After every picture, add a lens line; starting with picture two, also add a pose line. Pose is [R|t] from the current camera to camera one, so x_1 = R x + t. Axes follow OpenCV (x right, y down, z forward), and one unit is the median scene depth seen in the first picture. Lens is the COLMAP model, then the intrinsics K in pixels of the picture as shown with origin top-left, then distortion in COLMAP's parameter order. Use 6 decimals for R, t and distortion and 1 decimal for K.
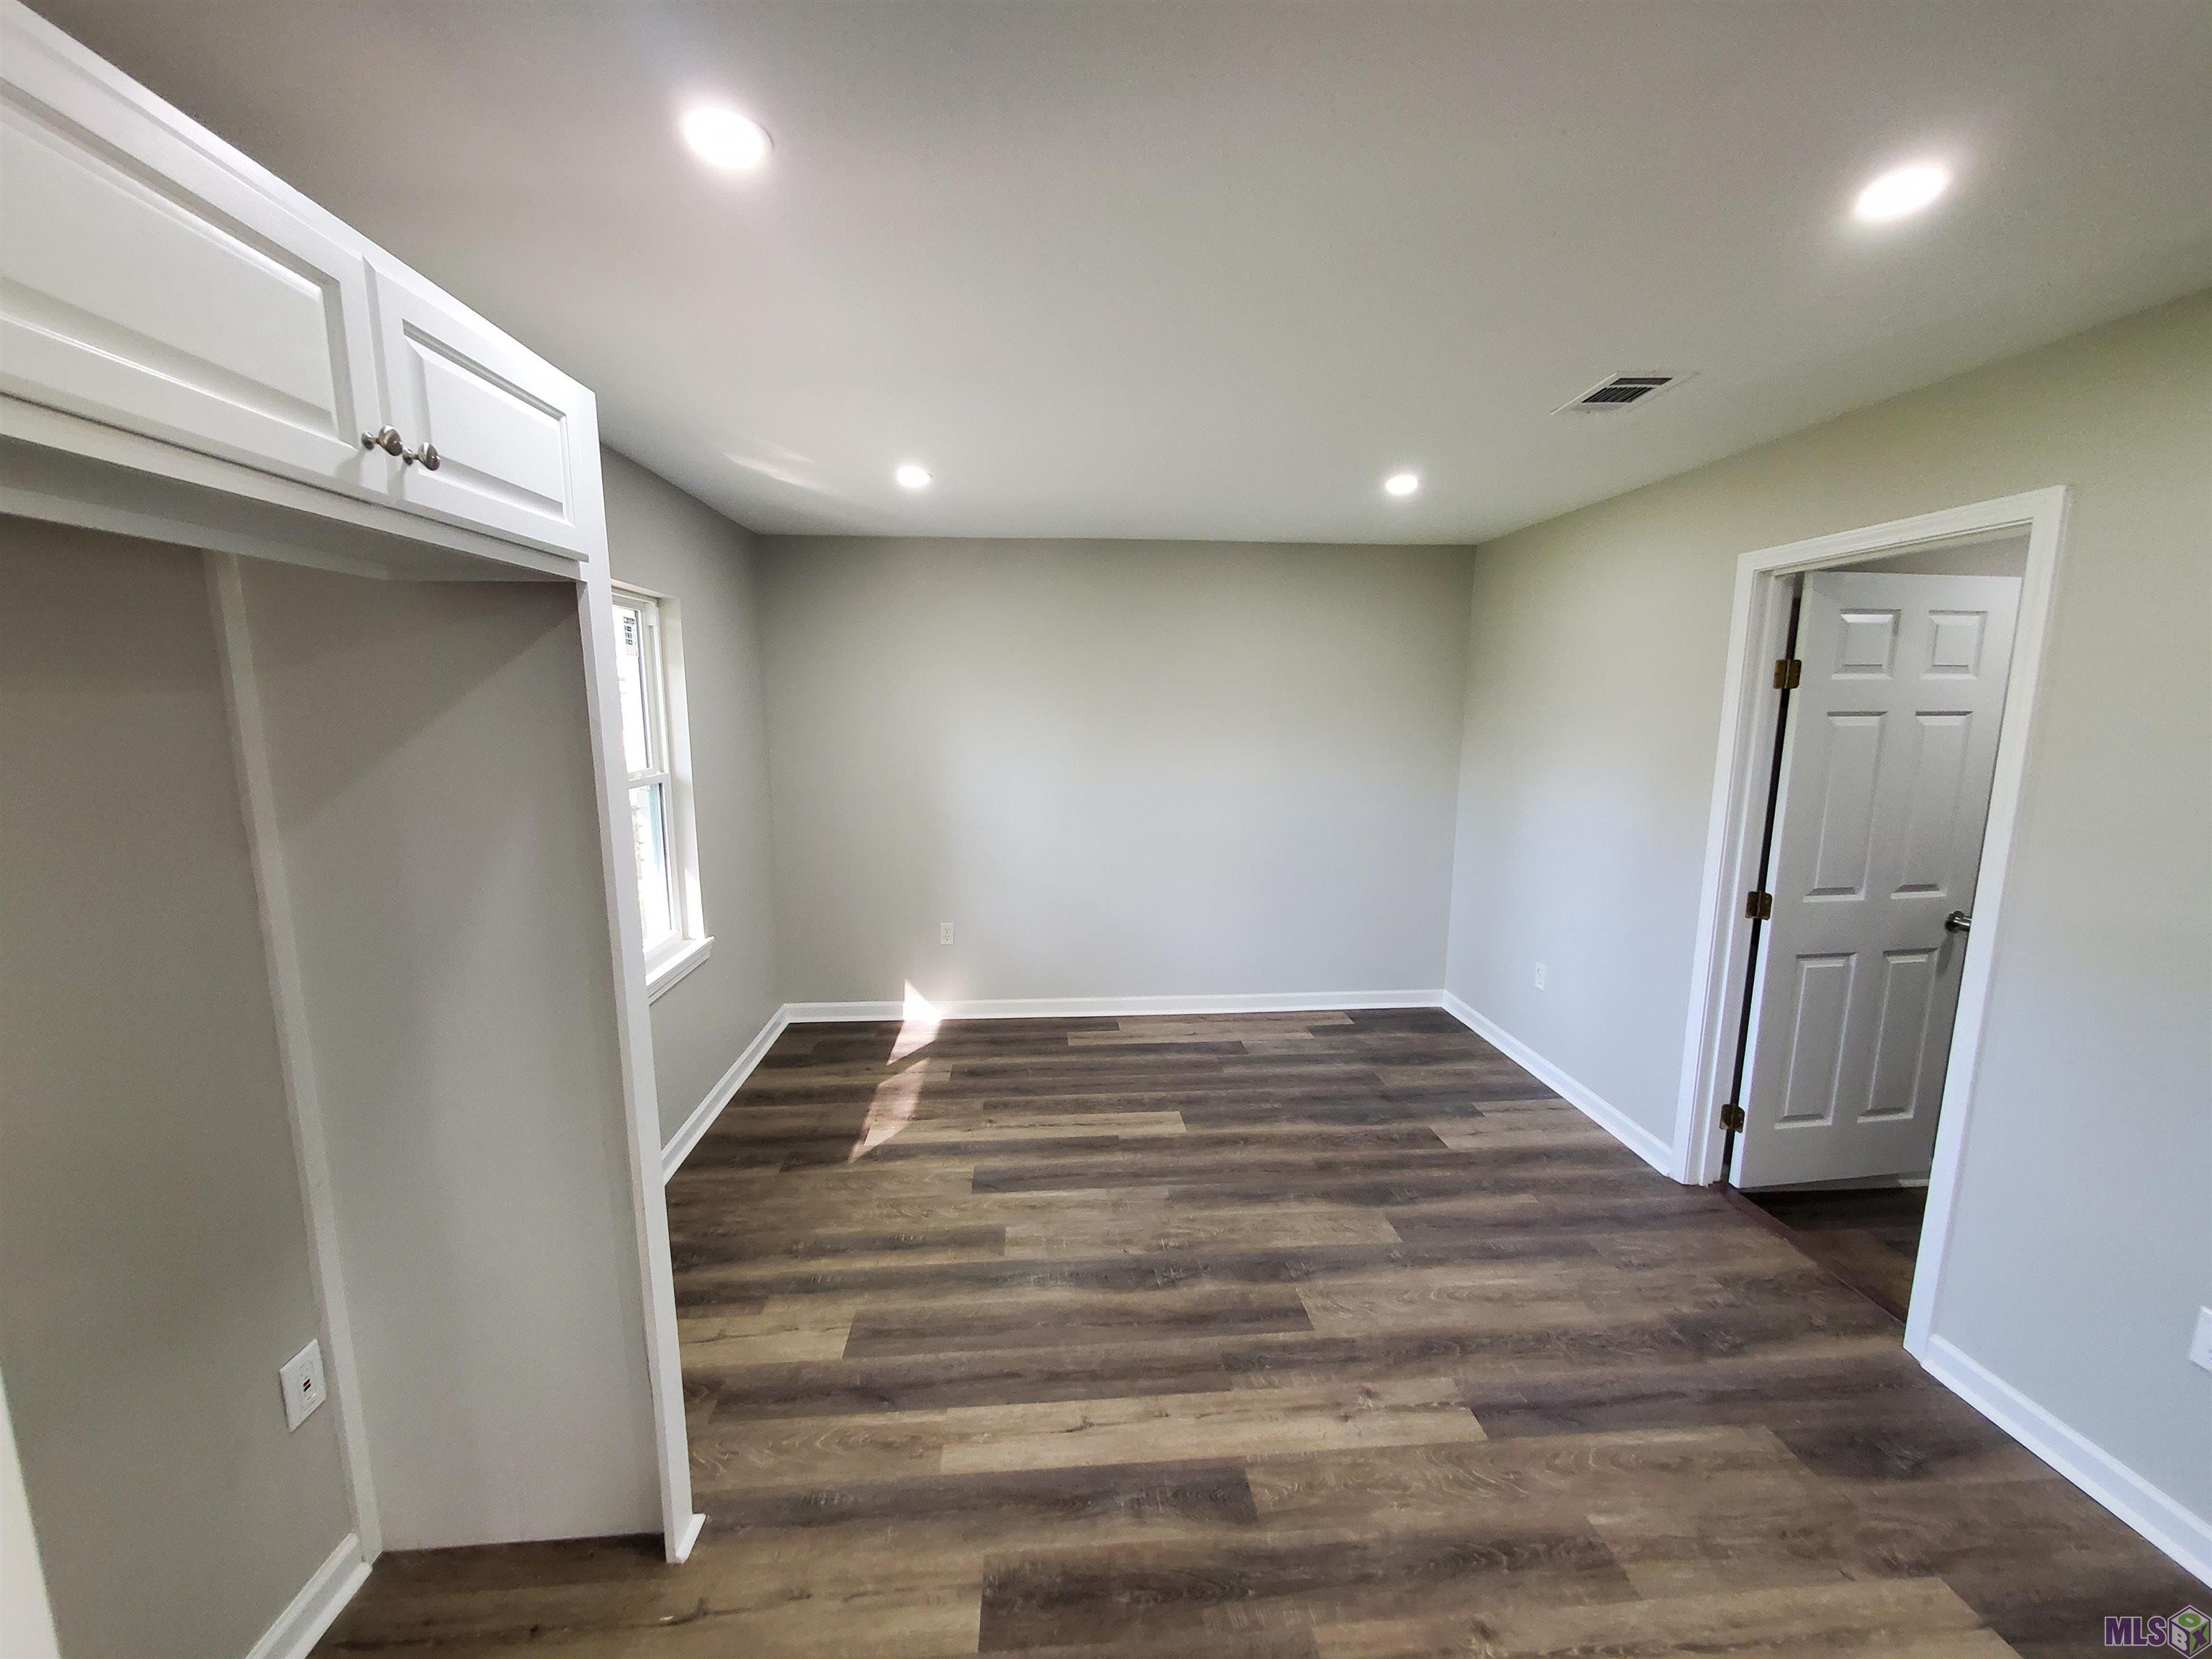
lens RADIAL K [[879.1, 0, 1100.6], [0, 879.1, 840.7], [0, 0, 1]] dist [-0.000012, 0.000077]
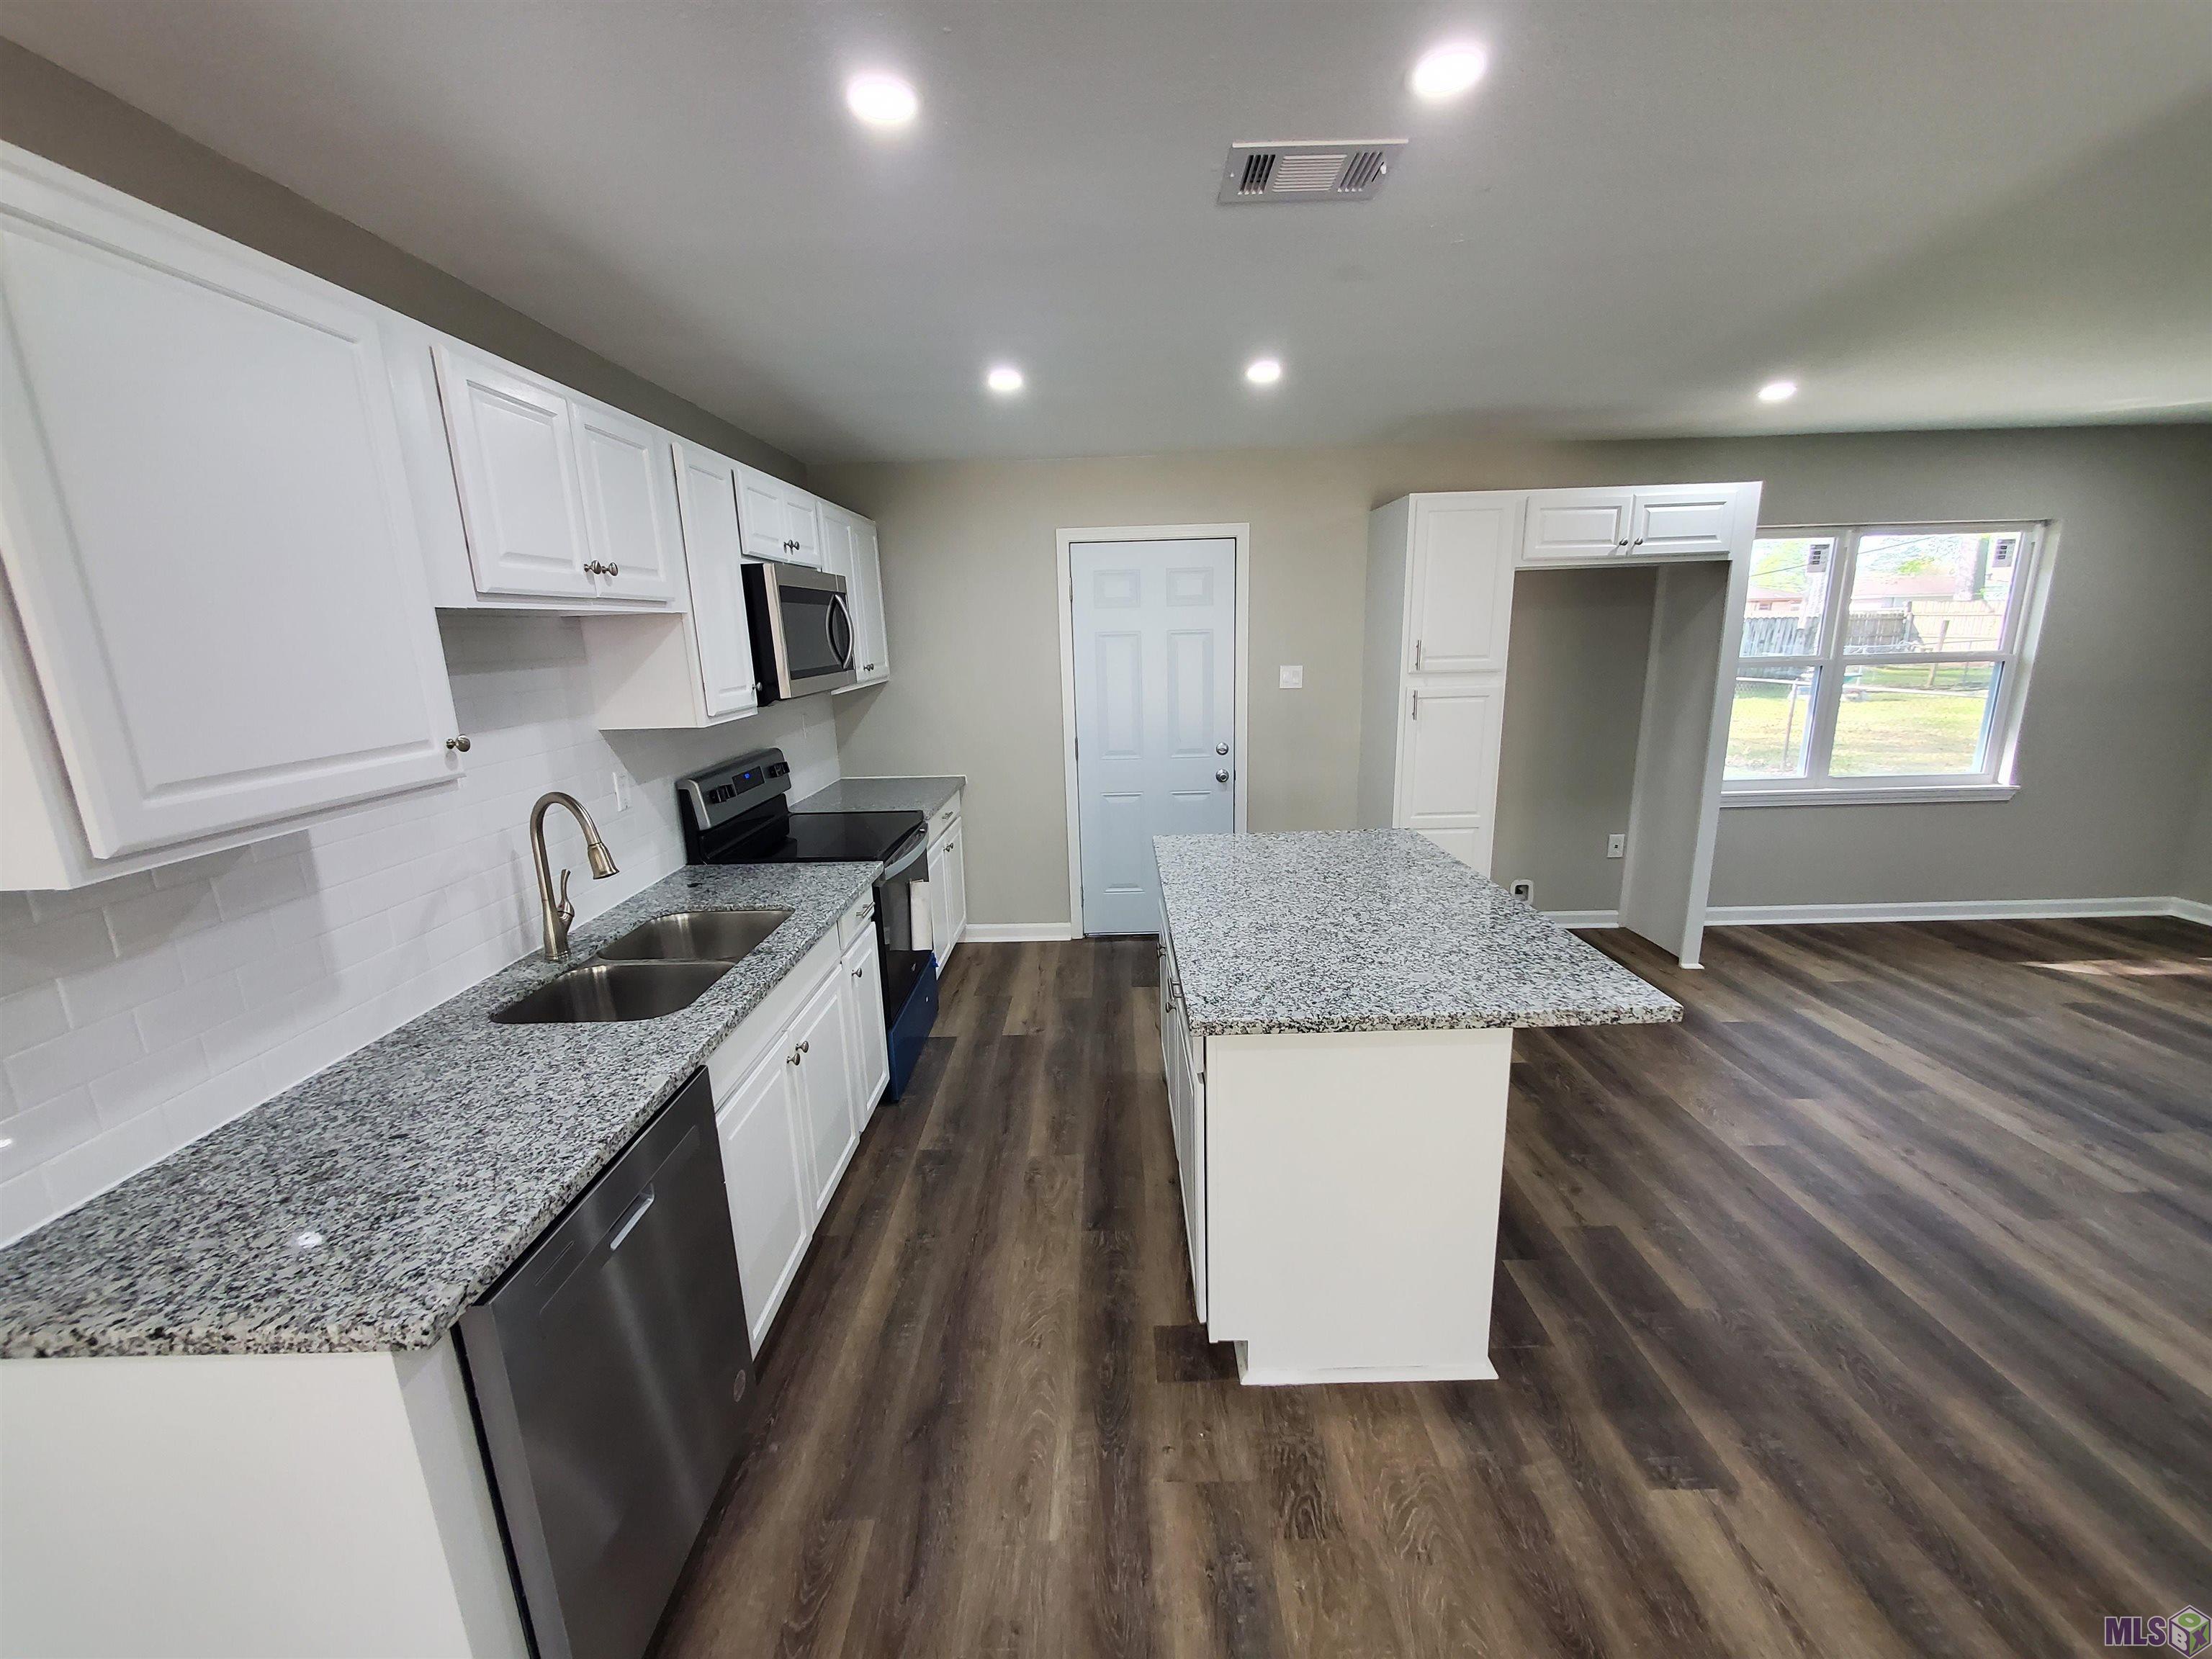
lens RADIAL K [[879.1, 0, 1100.6], [0, 879.1, 840.7], [0, 0, 1]] dist [-0.000012, 0.000077]
pose [[-0.086086, 0.233480, -0.968543, 1.139502], [-0.132258, 0.960870, 0.243386, 0.061922], [0.987470, 0.149050, -0.051837, -0.301254]]
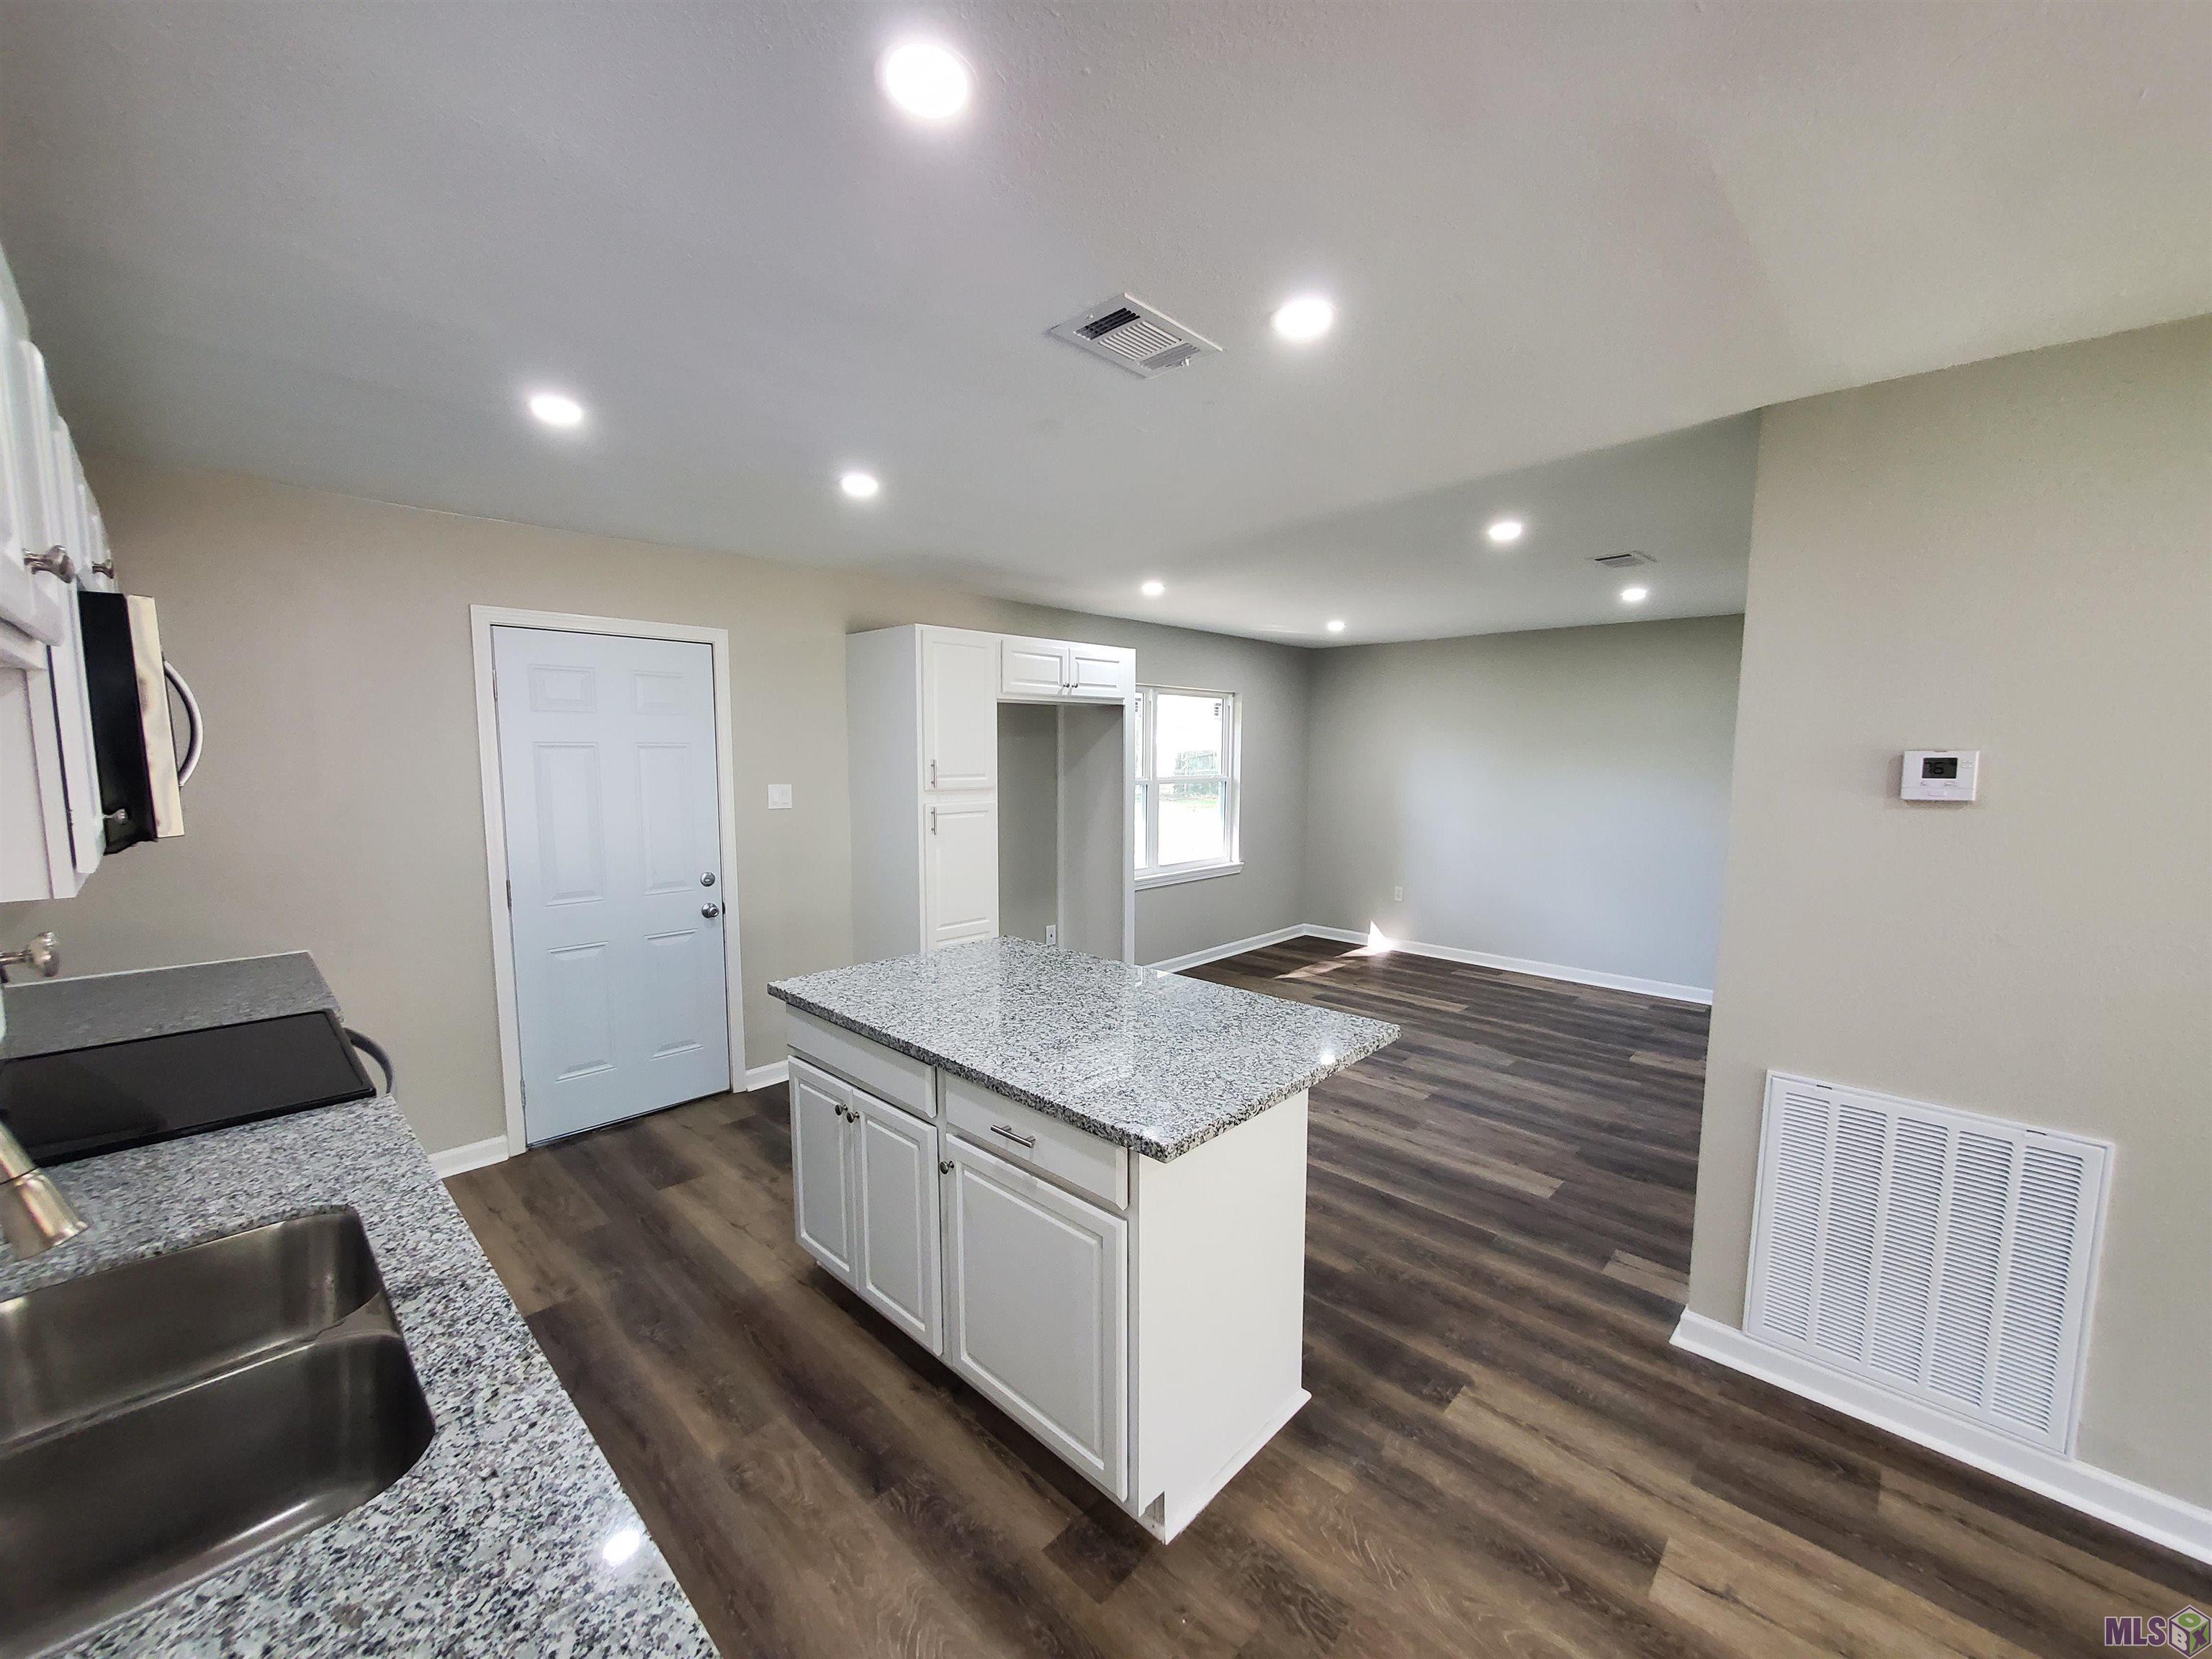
lens RADIAL K [[879.1, 0, 1100.6], [0, 879.1, 840.7], [0, 0, 1]] dist [-0.000012, 0.000077]
pose [[0.664782, 0.081423, -0.742587, 0.964120], [-0.123393, 0.992357, -0.001654, 0.126661], [0.736776, 0.092729, 0.669748, -0.660514]]
